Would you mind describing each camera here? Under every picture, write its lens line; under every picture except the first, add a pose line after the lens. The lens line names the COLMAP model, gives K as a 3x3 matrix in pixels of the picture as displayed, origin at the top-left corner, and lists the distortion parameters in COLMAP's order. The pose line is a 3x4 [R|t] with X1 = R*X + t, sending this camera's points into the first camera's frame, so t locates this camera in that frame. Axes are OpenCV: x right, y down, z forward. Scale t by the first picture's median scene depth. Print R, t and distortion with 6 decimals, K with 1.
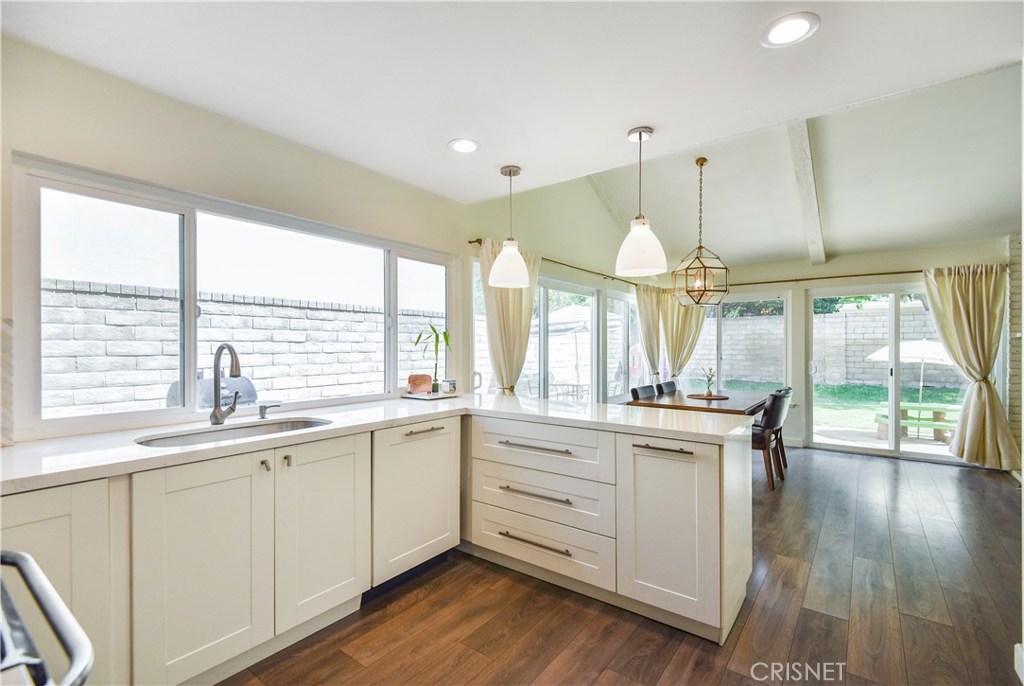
lens RADIAL K [[468.3, 0, 508.4], [0, 468.3, 342.5], [0, 0, 1]] dist [-0.003449, -0.000108]
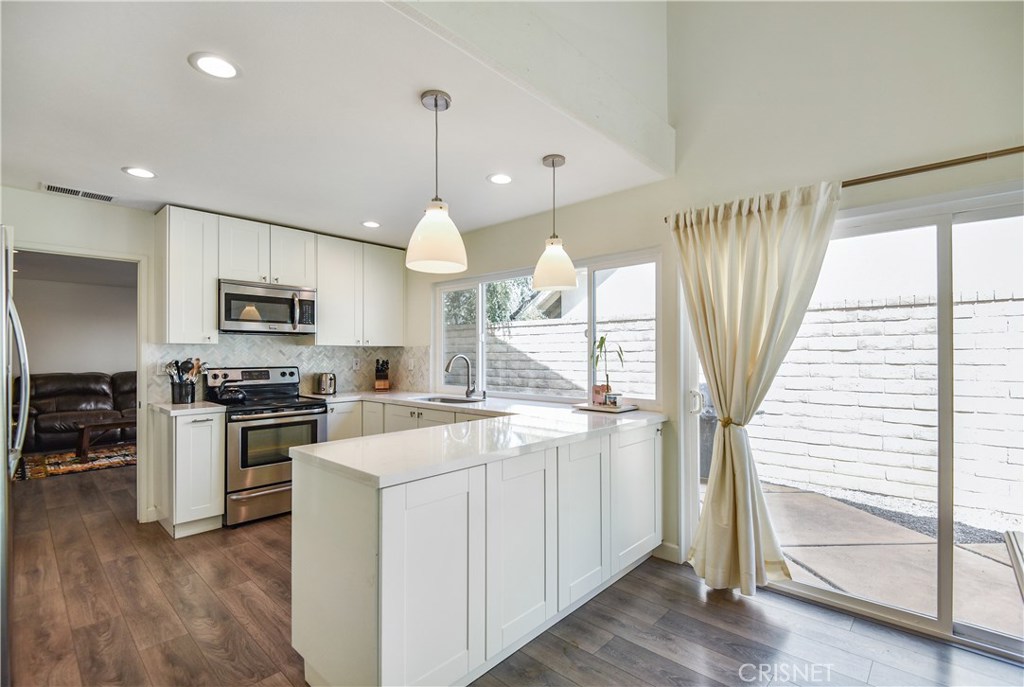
lens RADIAL K [[468.3, 0, 512.1], [0, 468.3, 346.5], [0, 0, 1]] dist [-0.003449, -0.000108]
pose [[-0.104485, -0.027726, -0.994140, 0.428754], [0.008914, 0.999545, -0.028814, 0.010200], [0.994486, -0.011873, -0.104191, 0.481444]]
